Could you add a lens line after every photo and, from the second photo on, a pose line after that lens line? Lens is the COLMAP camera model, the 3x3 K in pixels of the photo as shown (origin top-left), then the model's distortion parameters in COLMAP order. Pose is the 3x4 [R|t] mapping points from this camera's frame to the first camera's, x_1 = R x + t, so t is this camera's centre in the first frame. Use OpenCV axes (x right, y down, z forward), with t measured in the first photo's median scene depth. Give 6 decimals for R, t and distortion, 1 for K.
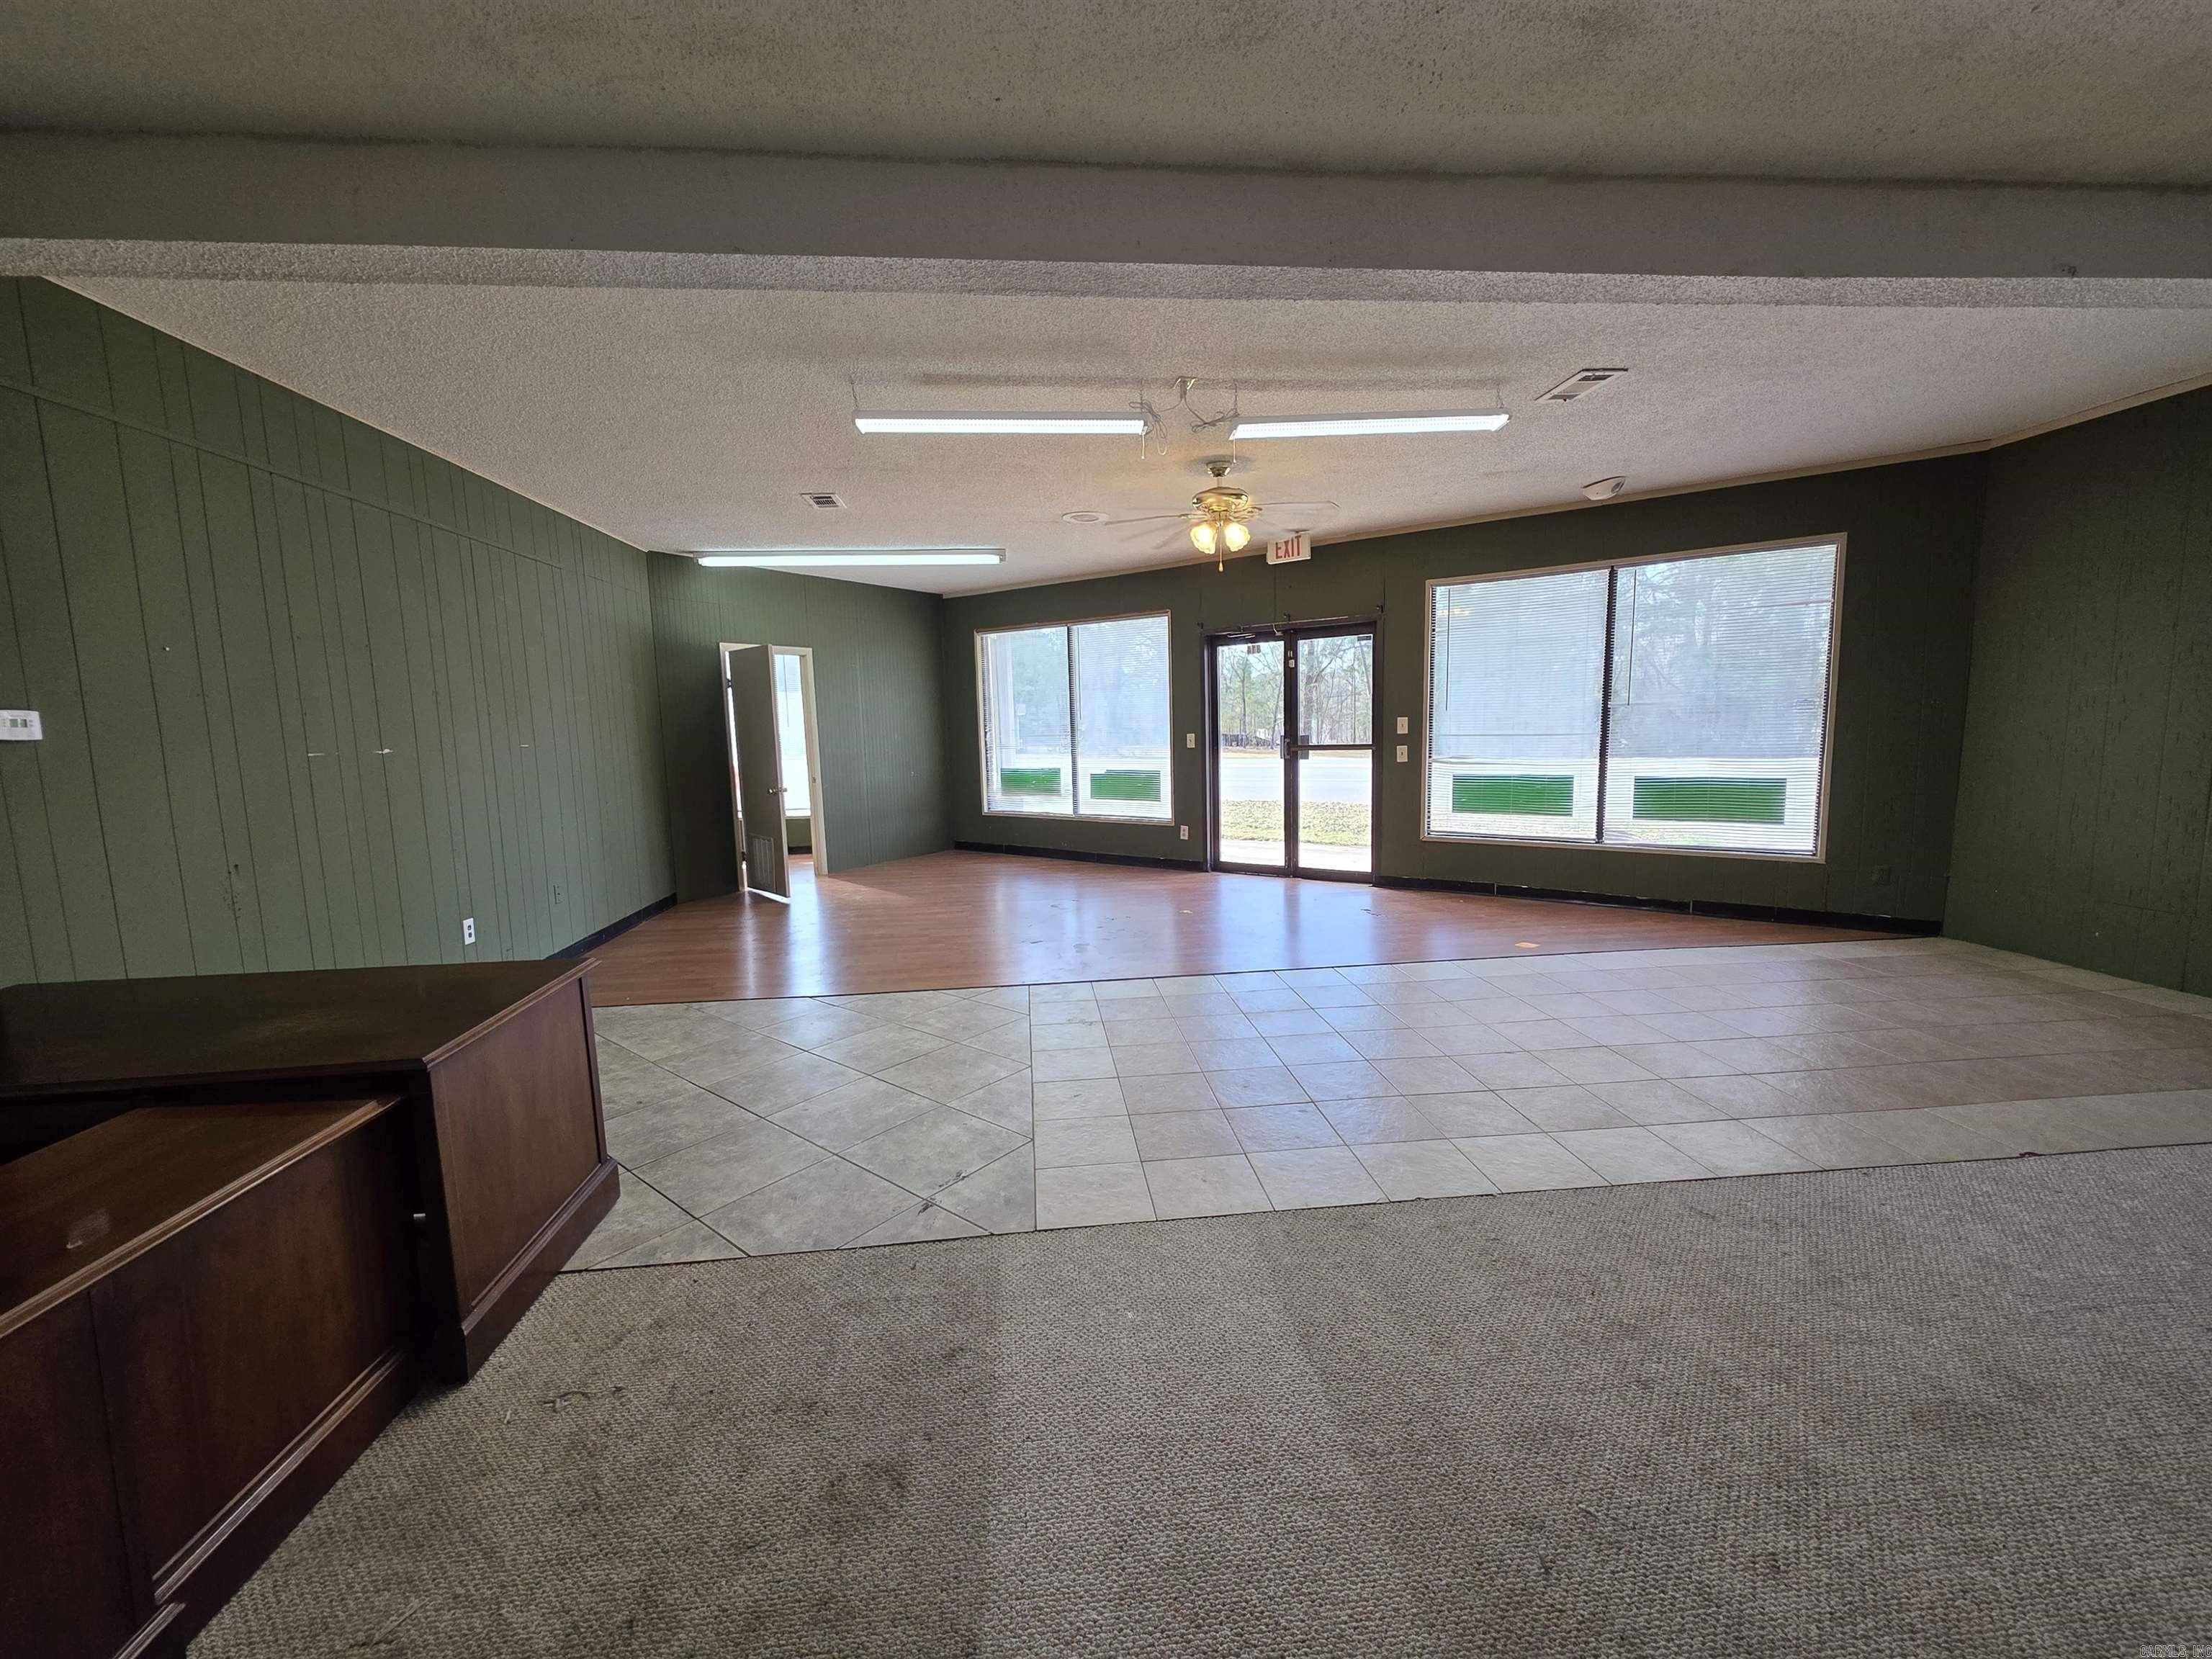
lens RADIAL K [[872.7, 0, 1106.0], [0, 872.7, 829.5], [0, 0, 1]] dist [0.002561, -0.000167]
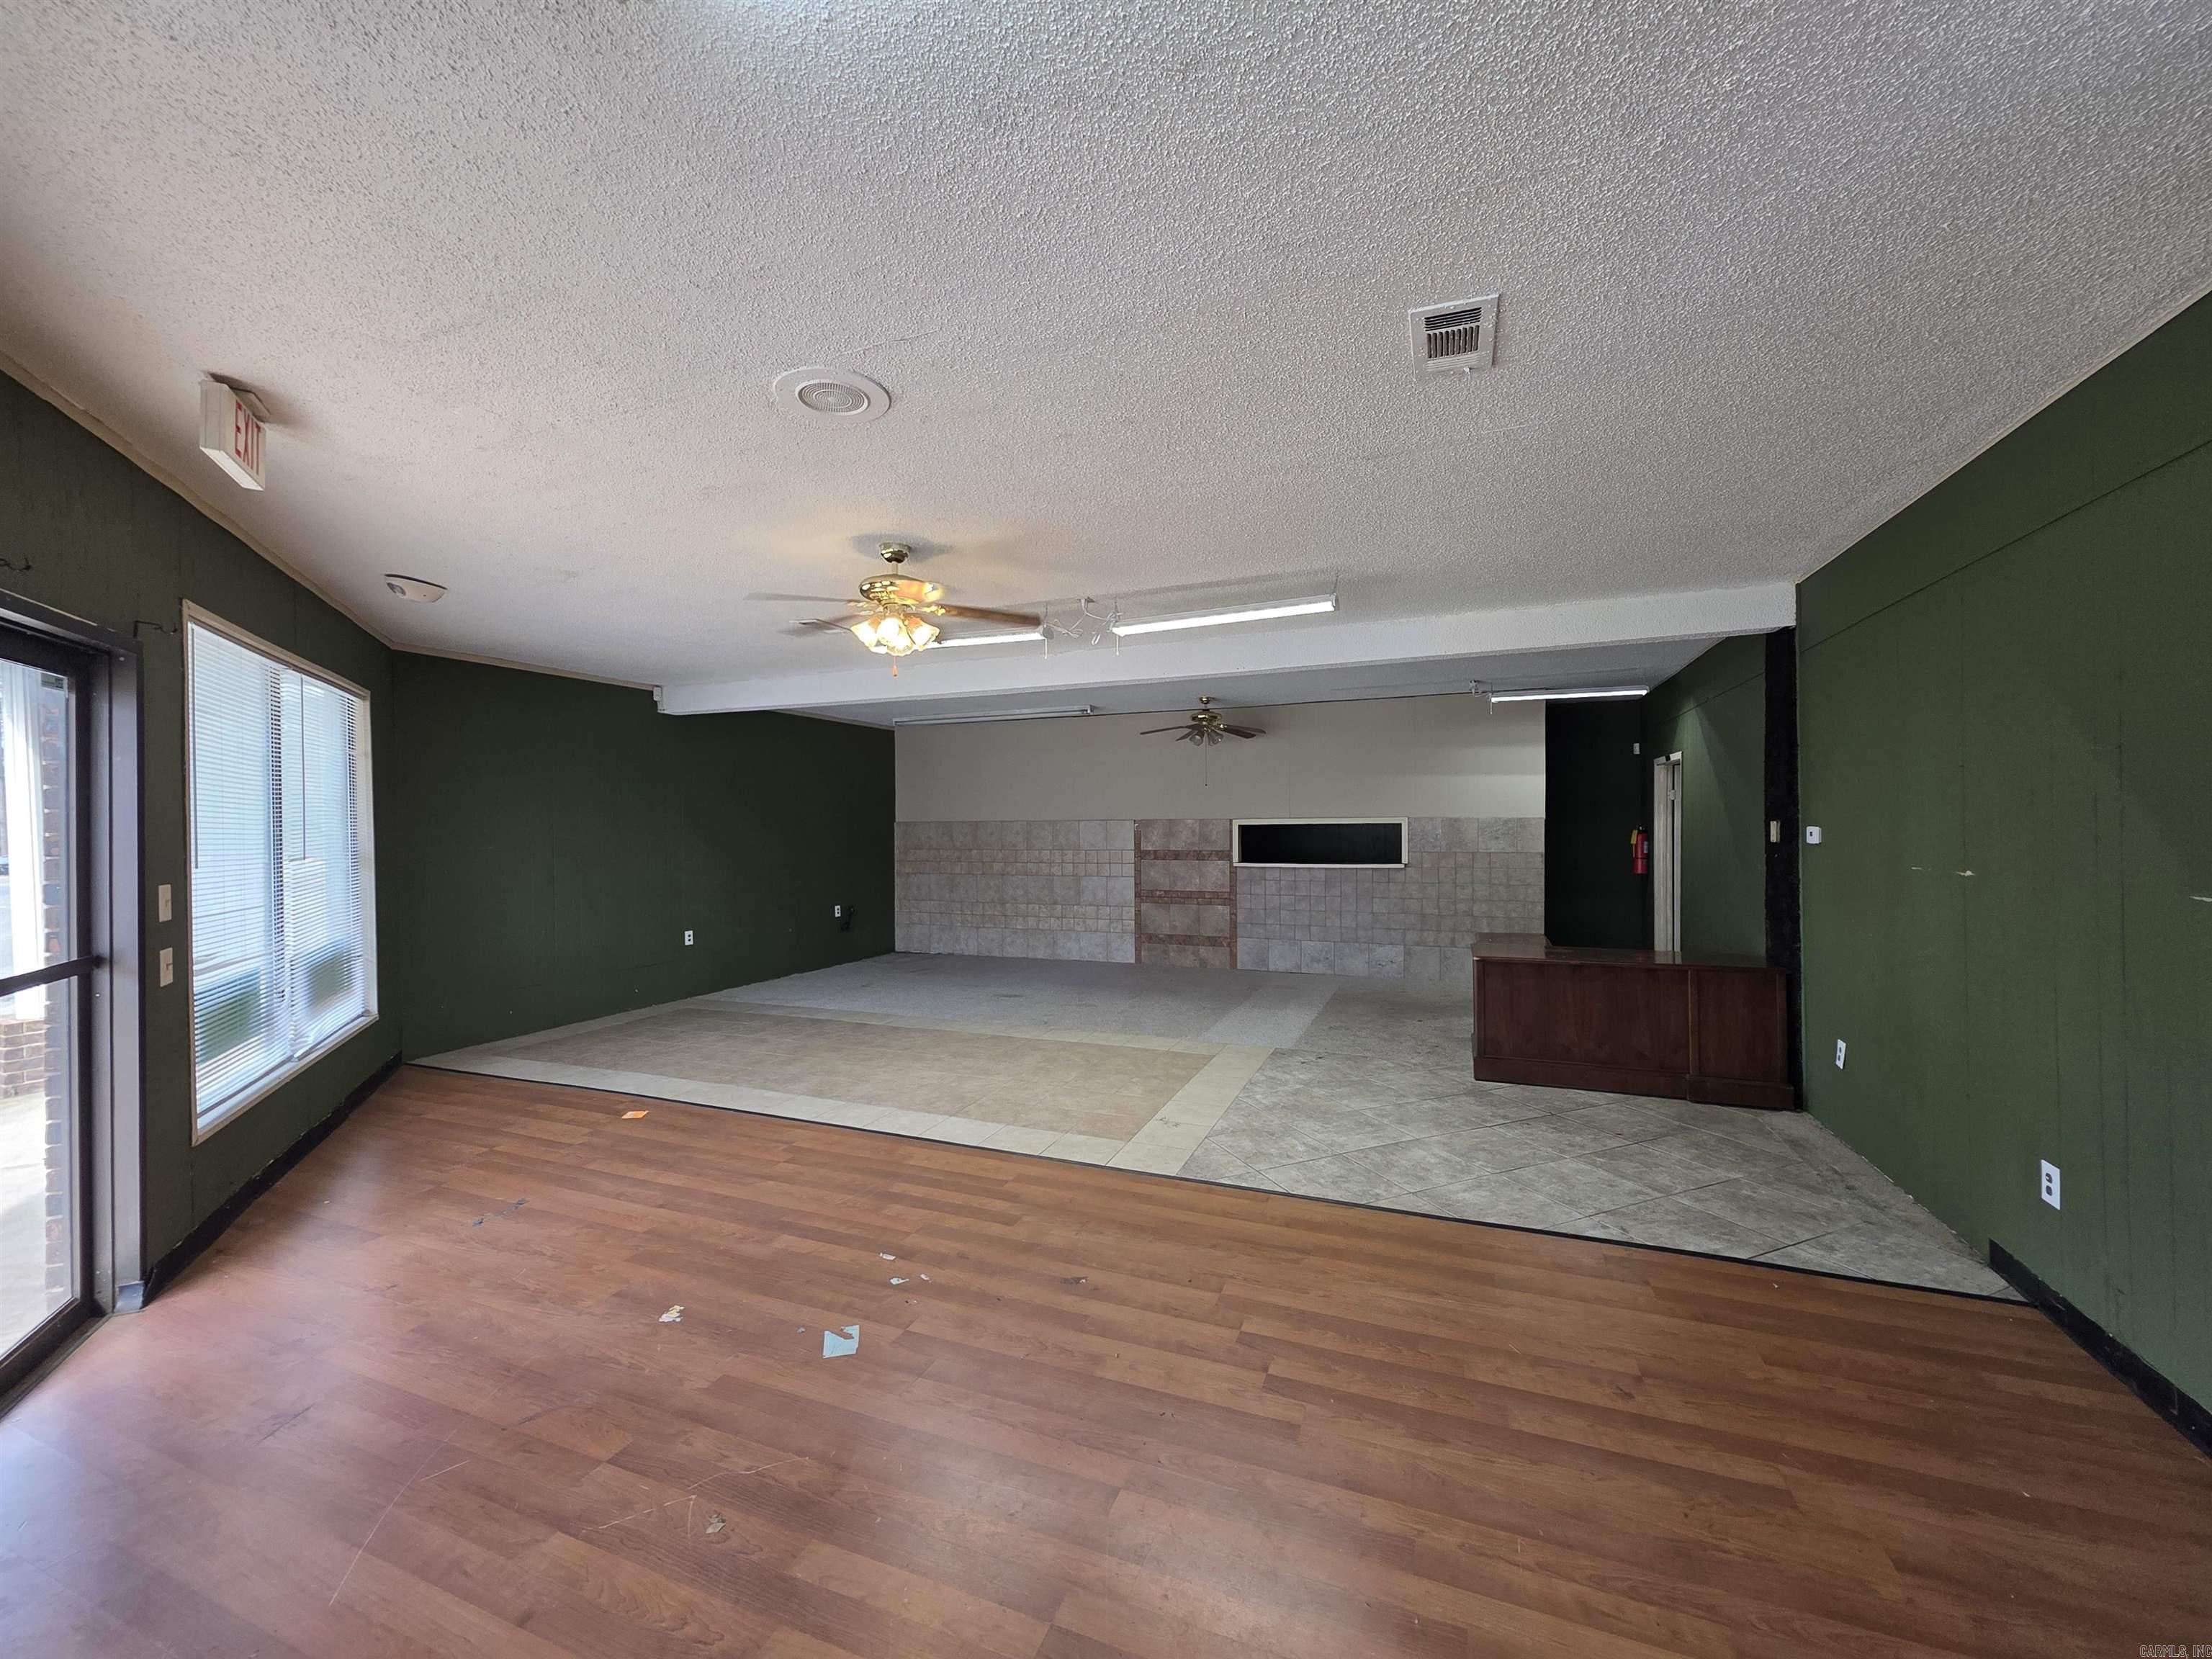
lens RADIAL K [[872.7, 0, 1106.0], [0, 872.7, 829.5], [0, 0, 1]] dist [0.002561, -0.000167]
pose [[-0.885690, 0.033311, 0.463080, -0.491479], [0.087858, 0.991426, 0.096722, -0.266524], [-0.455887, 0.126351, -0.881023, 1.995297]]
